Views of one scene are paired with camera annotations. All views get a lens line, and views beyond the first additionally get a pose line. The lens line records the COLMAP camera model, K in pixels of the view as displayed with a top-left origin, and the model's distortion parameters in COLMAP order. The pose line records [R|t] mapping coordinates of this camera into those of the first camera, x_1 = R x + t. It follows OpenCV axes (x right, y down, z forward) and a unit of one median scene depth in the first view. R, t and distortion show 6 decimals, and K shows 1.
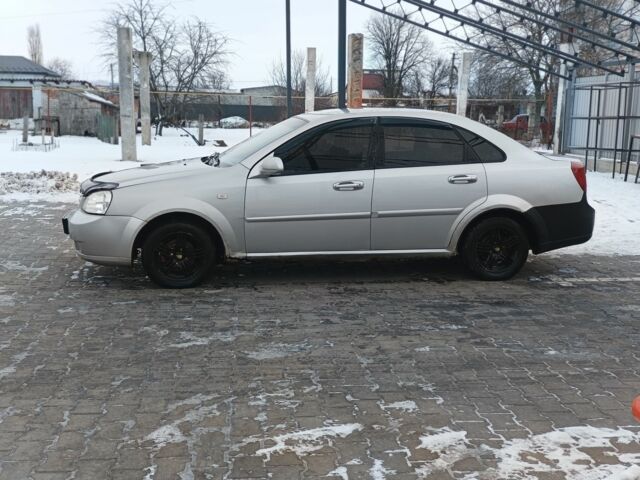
lens RADIAL K [[848.6, 0, 320.0], [0, 848.6, 240.0], [0, 0, 1]] dist [0.137183, -0.007075]
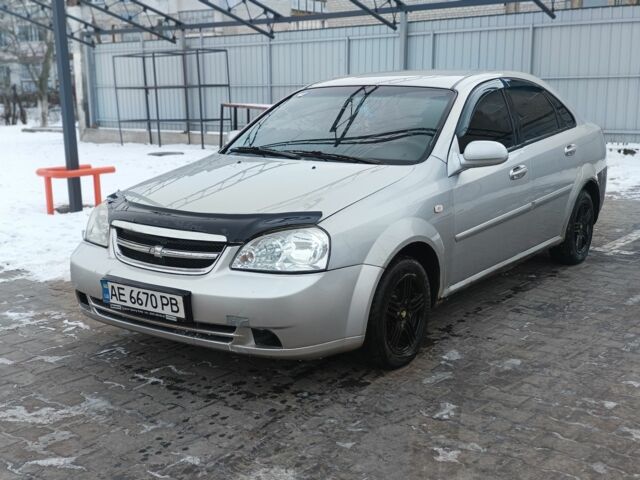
lens RADIAL K [[848.6, 0, 320.0], [0, 848.6, 240.0], [0, 0, 1]] dist [0.137183, -0.007075]
pose [[0.669732, -0.158334, 0.725527, -0.260341], [0.135136, 0.986678, 0.090582, -0.039563], [-0.730204, 0.037380, 0.682206, 0.251651]]
